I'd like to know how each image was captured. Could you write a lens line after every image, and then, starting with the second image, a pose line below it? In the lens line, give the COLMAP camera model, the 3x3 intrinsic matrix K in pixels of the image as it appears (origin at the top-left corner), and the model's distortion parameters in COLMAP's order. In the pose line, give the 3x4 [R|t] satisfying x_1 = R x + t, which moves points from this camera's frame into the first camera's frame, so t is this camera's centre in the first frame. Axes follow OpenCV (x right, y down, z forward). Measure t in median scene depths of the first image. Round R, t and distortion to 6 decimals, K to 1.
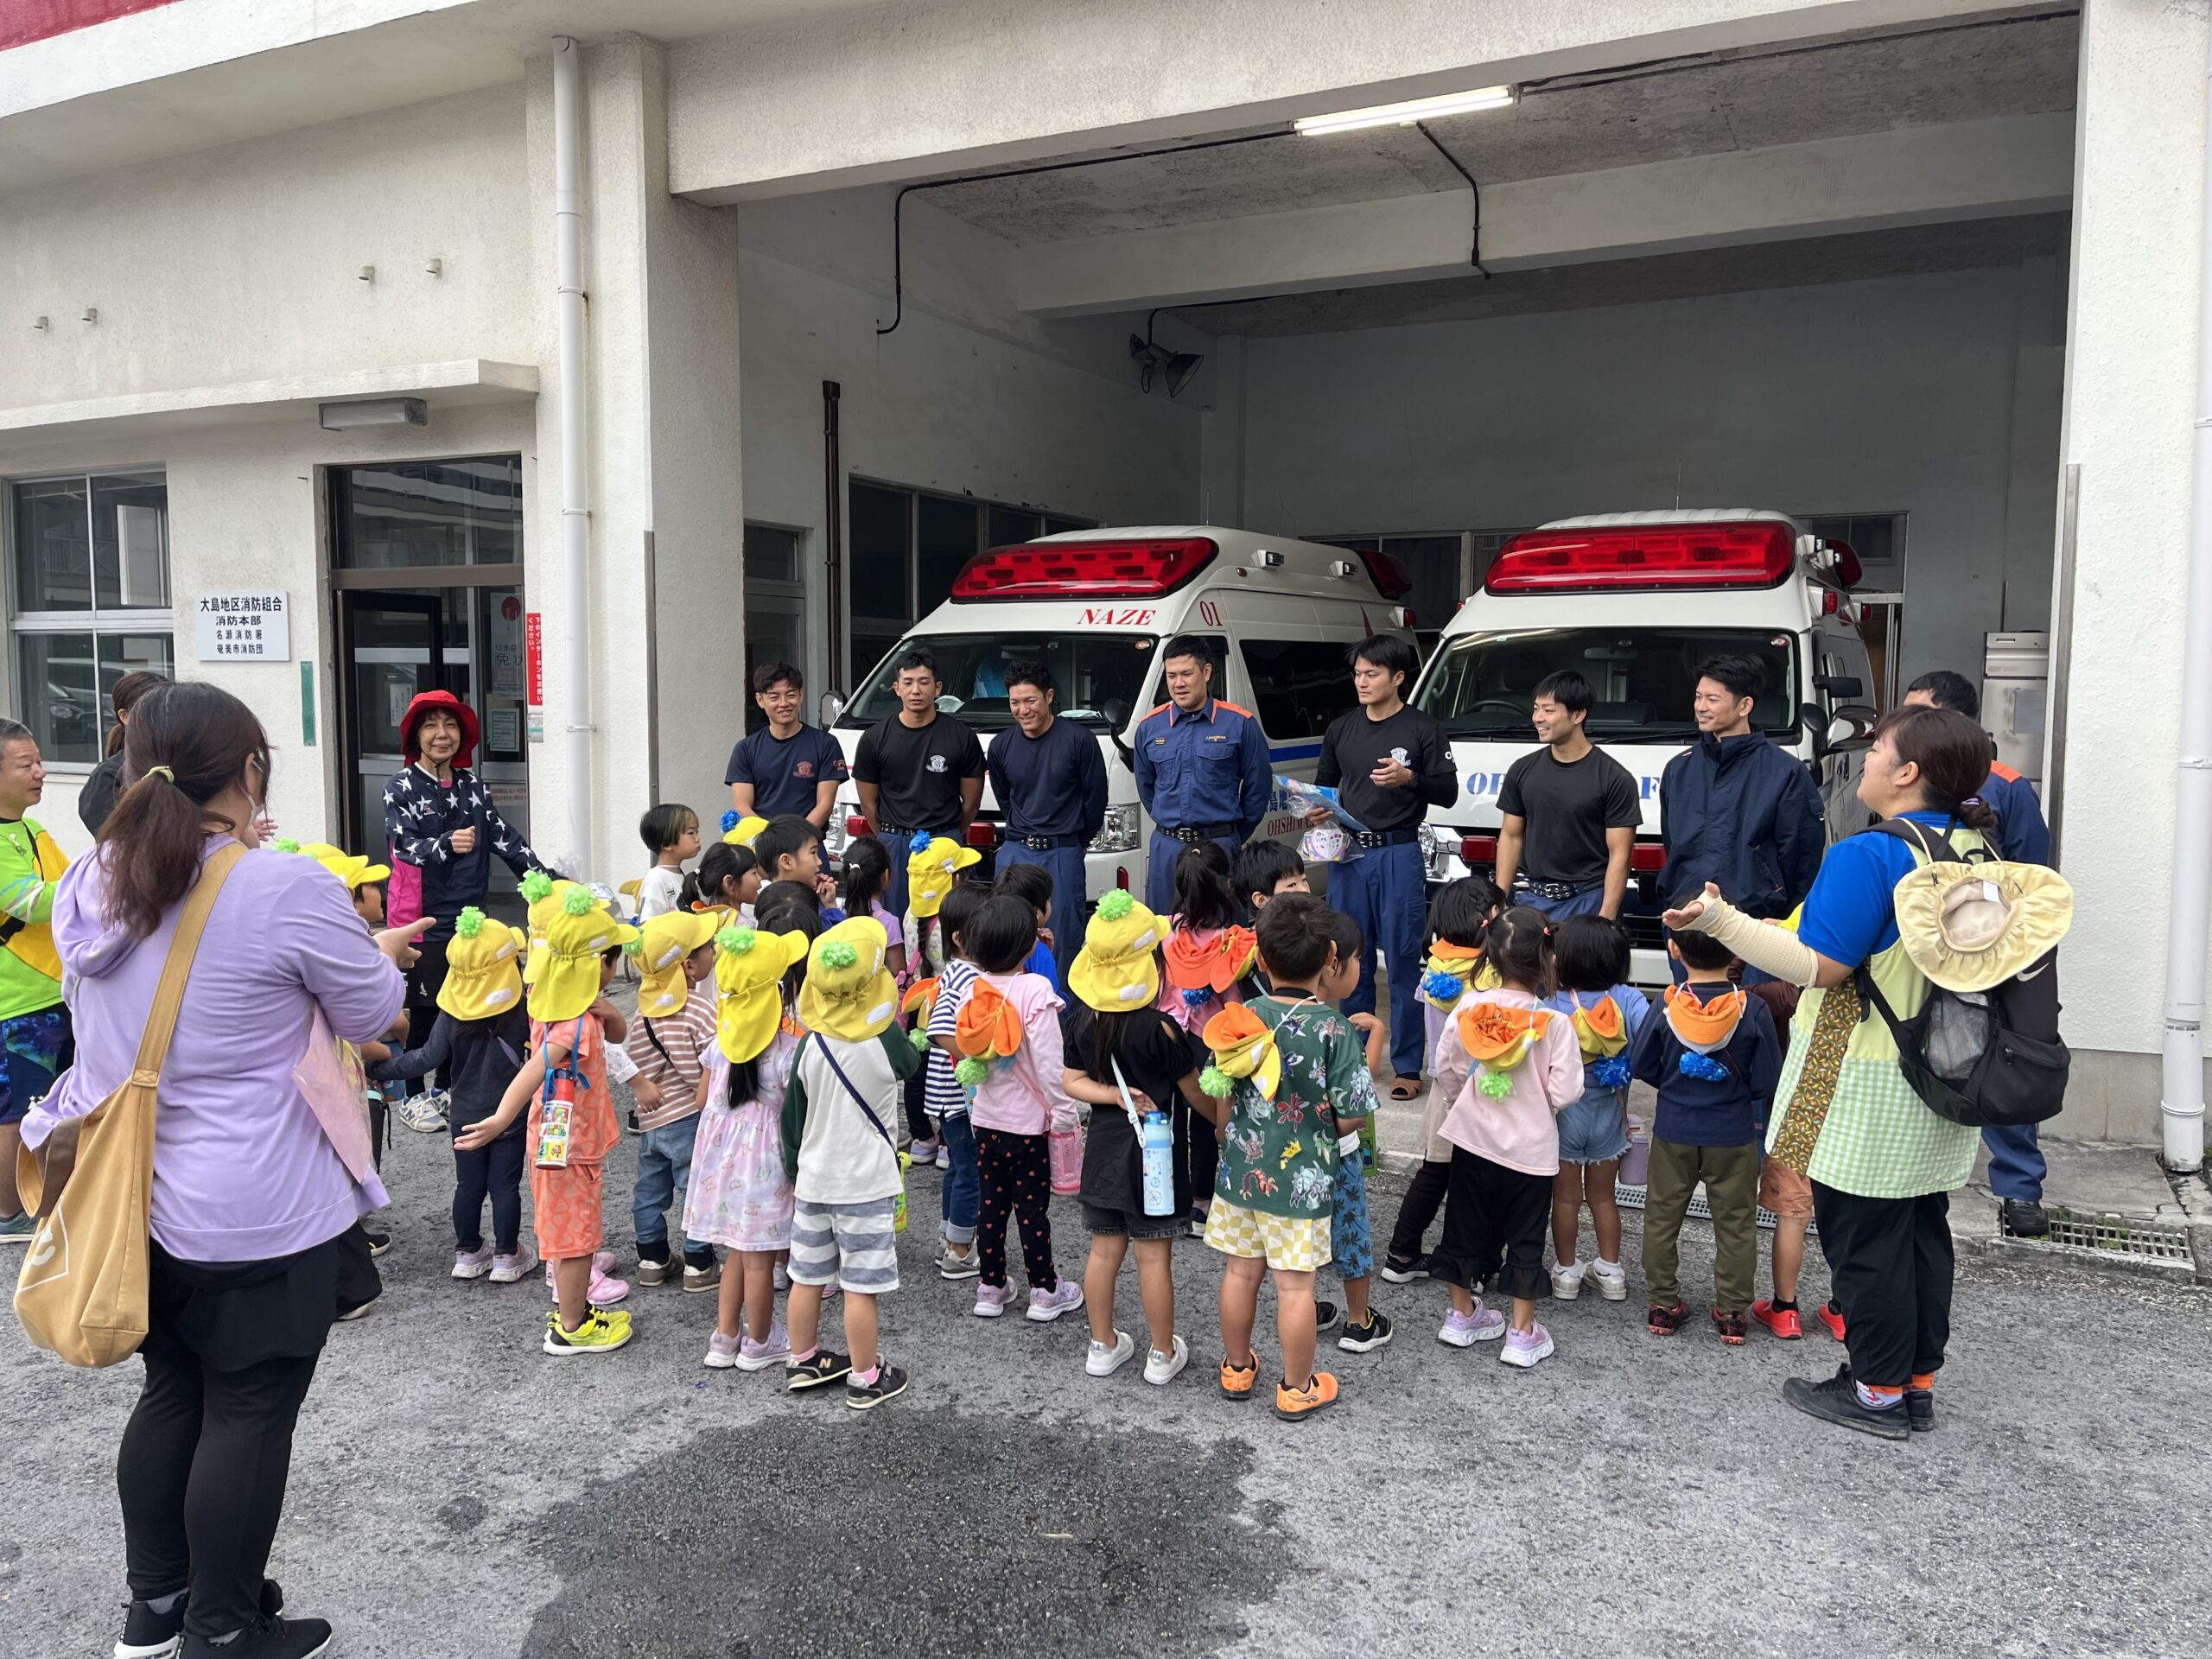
lens RADIAL K [[1665.0, 0, 1090.8], [0, 1665.0, 816.1], [0, 0, 1]] dist [0.075012, -0.098456]
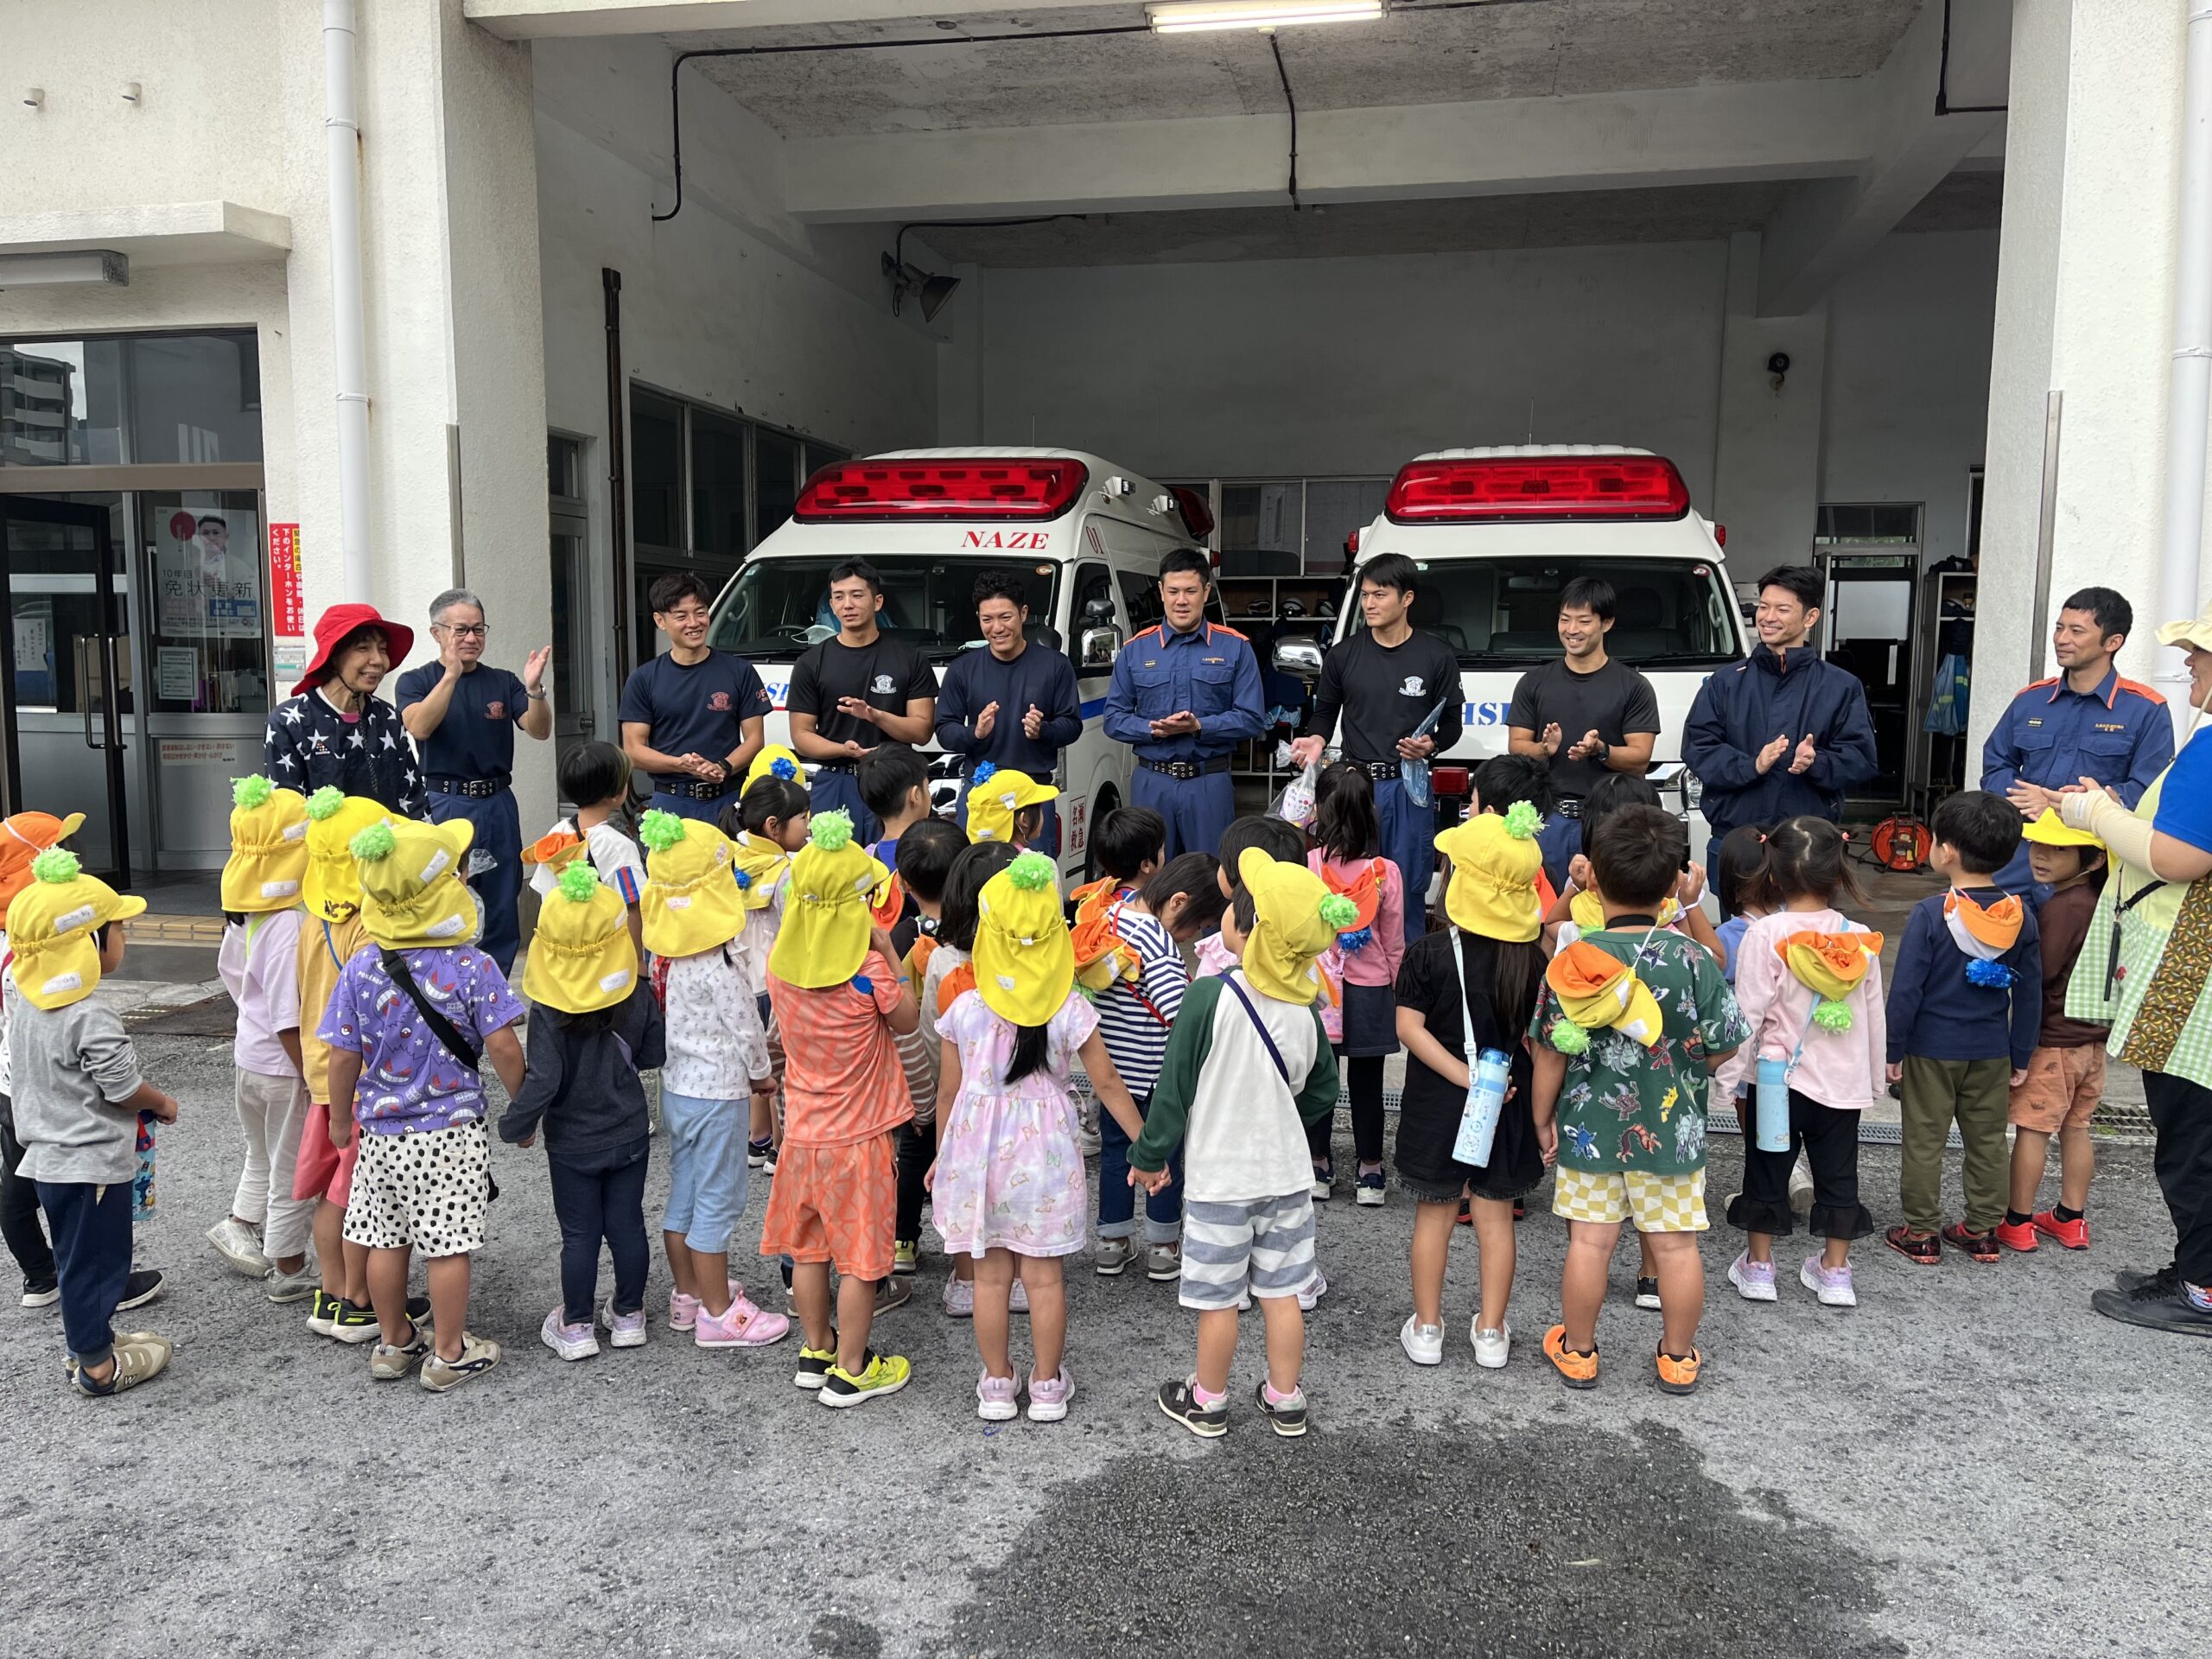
lens RADIAL K [[1665.0, 0, 1129.7], [0, 1665.0, 829.8], [0, 0, 1]] dist [0.075012, -0.098456]
pose [[0.964255, -0.025266, 0.263769, -0.161920], [0.017981, 0.999388, 0.029998, 0.012881], [-0.264366, -0.024183, 0.964119, 0.094915]]
